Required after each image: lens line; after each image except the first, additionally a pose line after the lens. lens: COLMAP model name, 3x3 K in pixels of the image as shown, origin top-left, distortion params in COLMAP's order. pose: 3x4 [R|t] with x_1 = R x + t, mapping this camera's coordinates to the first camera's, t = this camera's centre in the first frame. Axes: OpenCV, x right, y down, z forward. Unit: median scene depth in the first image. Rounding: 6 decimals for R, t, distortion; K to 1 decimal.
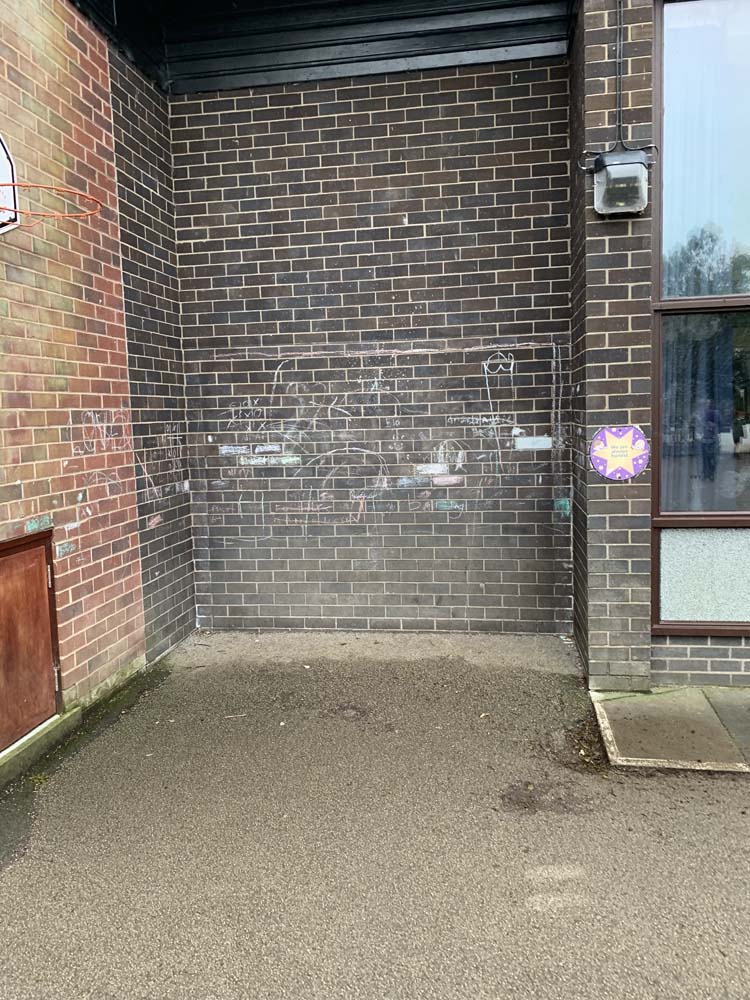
lens RADIAL K [[764.3, 0, 374.5], [0, 764.3, 492.1], [0, 0, 1]] dist [0.042925, -0.056763]
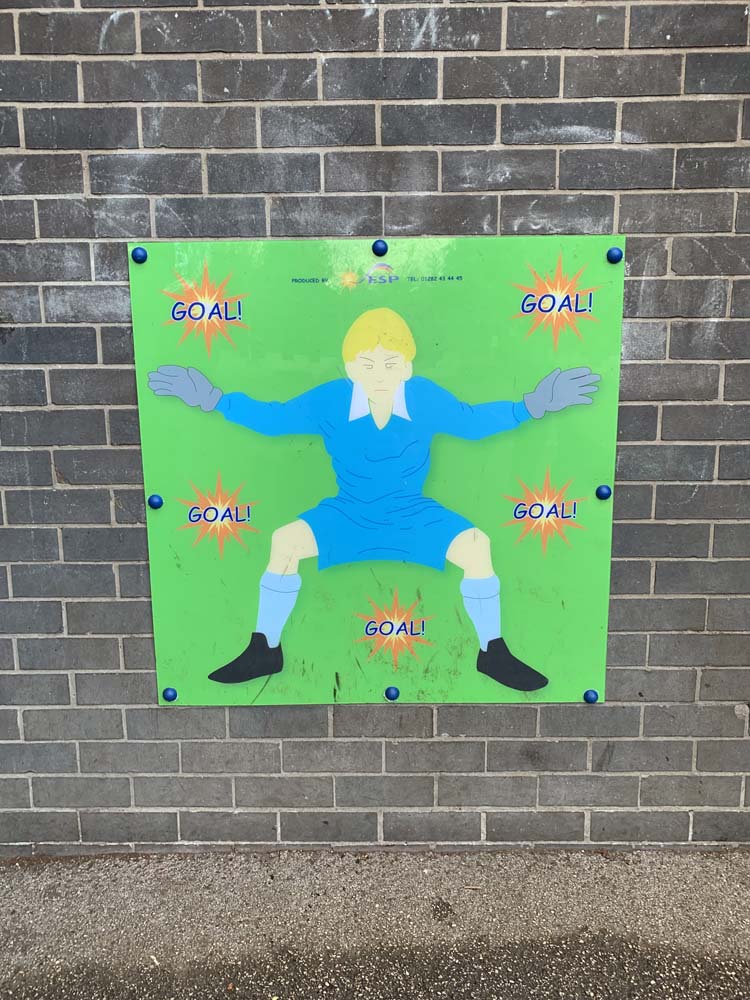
lens RADIAL K [[764.3, 0, 376.6], [0, 764.3, 499.3], [0, 0, 1]] dist [0.042925, -0.056763]
pose [[0.989067, -0.004021, 0.147410, -0.058453], [-0.009012, 0.996112, 0.087639, 0.006022], [-0.147189, -0.088009, 0.985185, 0.707316]]
